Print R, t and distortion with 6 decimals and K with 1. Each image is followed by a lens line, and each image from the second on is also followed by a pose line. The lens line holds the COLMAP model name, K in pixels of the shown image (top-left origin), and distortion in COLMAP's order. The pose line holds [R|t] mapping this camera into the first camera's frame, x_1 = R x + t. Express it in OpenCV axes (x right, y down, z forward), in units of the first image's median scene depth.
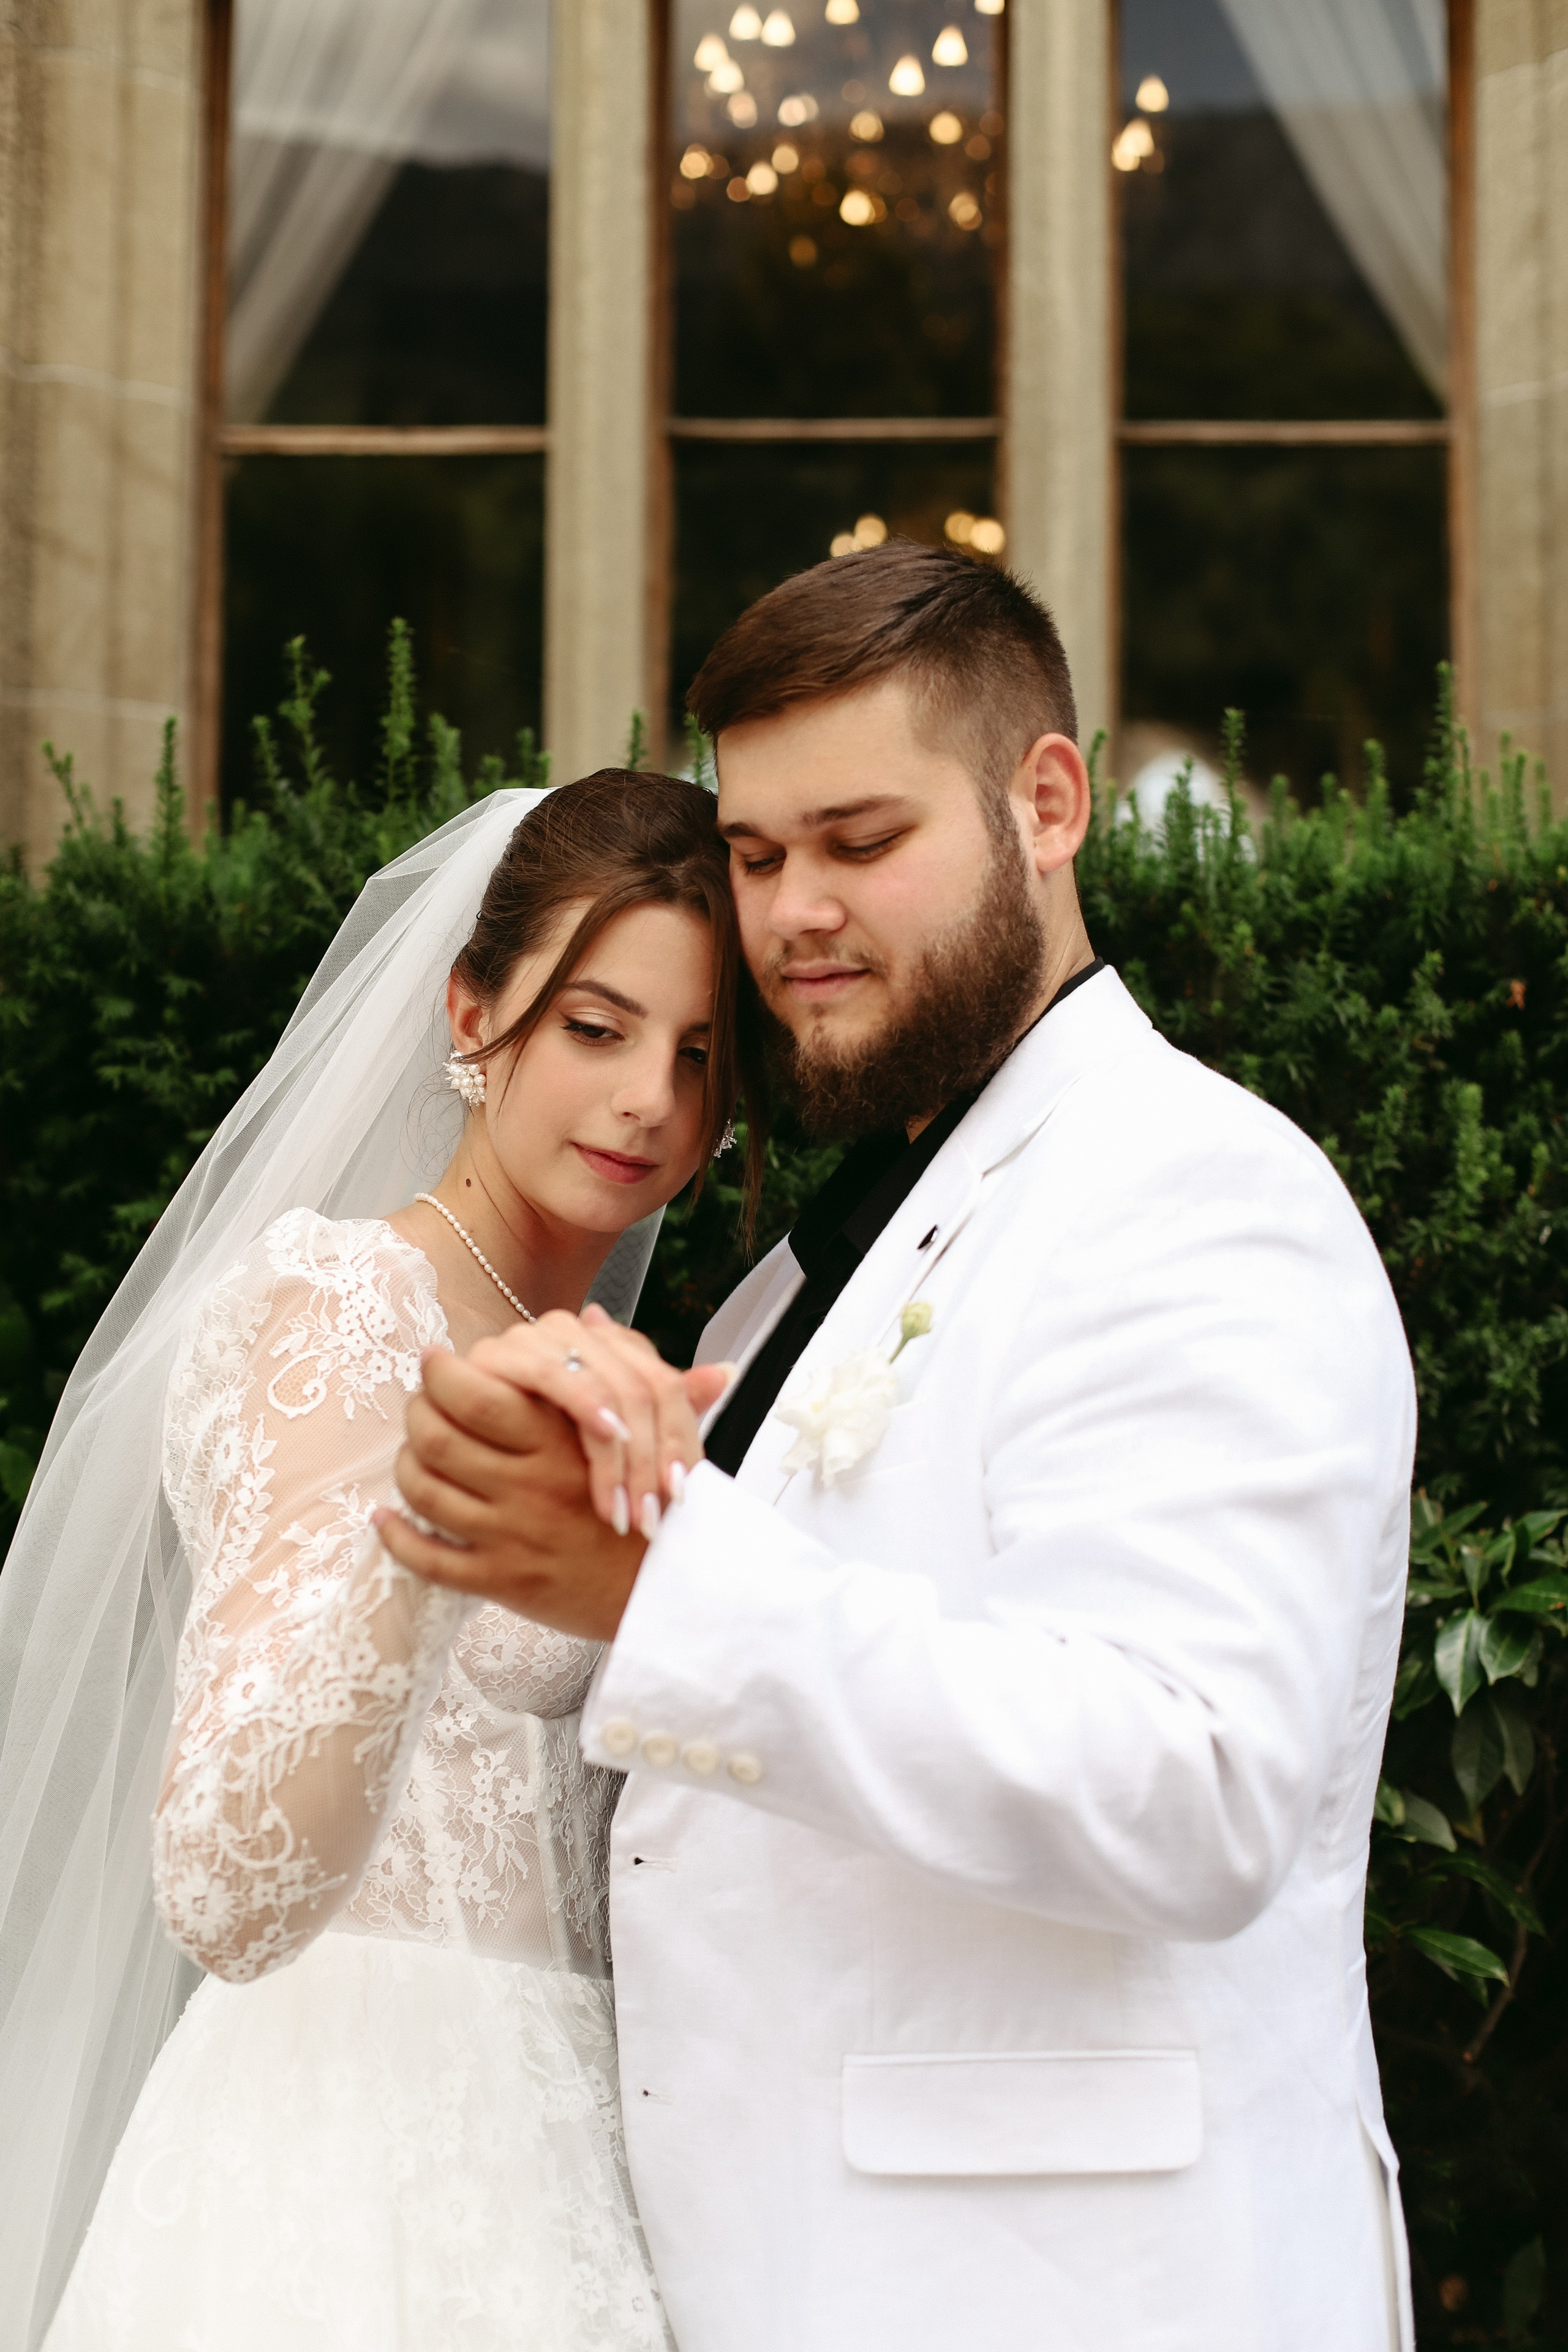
lens RADIAL K [[3631.8, 0, 784.0], [0, 3631.8, 1176.0], [0, 0, 1]] dist [-0.128432, -0.030305]
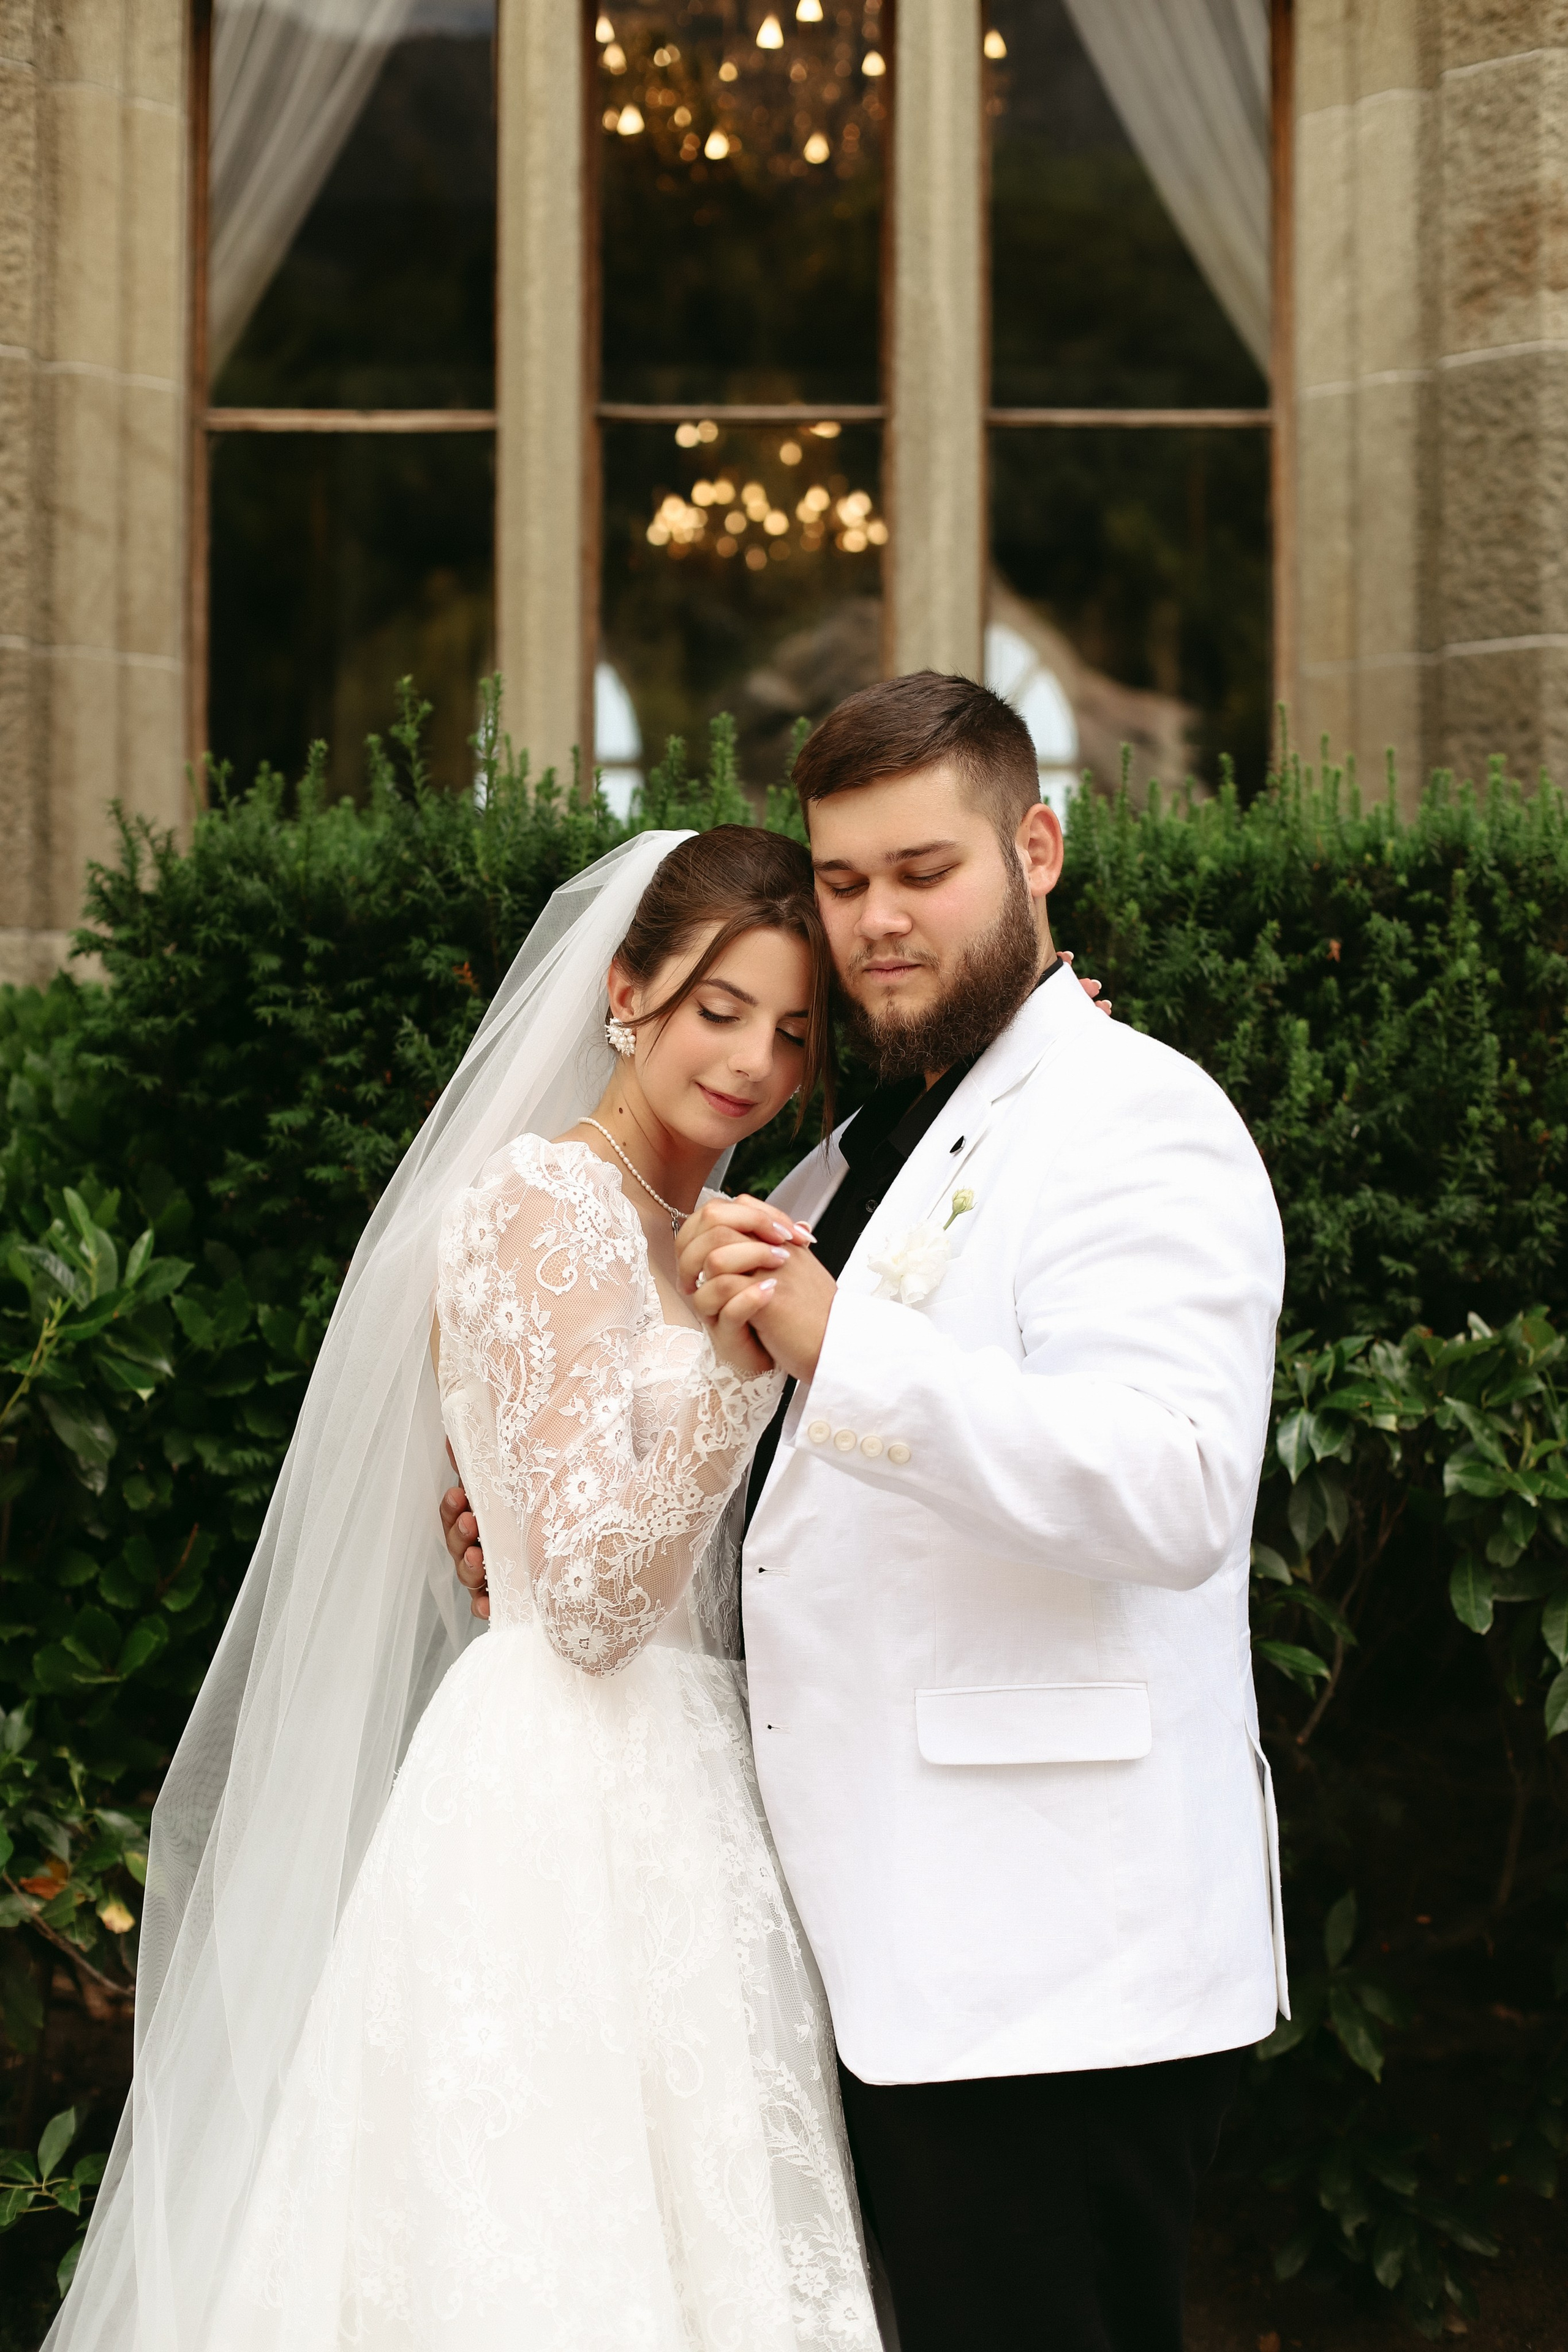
lens RADIAL K [[3631.8, 0, 784.0], [0, 3631.8, 1176.0], [0, 0, 1]] dist [-0.128432, -0.030305]
pose [[0.998552, -0.007472, 0.053264, -0.072119], [0.005136, 0.999024, 0.043860, -0.026871], [-0.053540, -0.043523, 0.997617, -0.327436]]
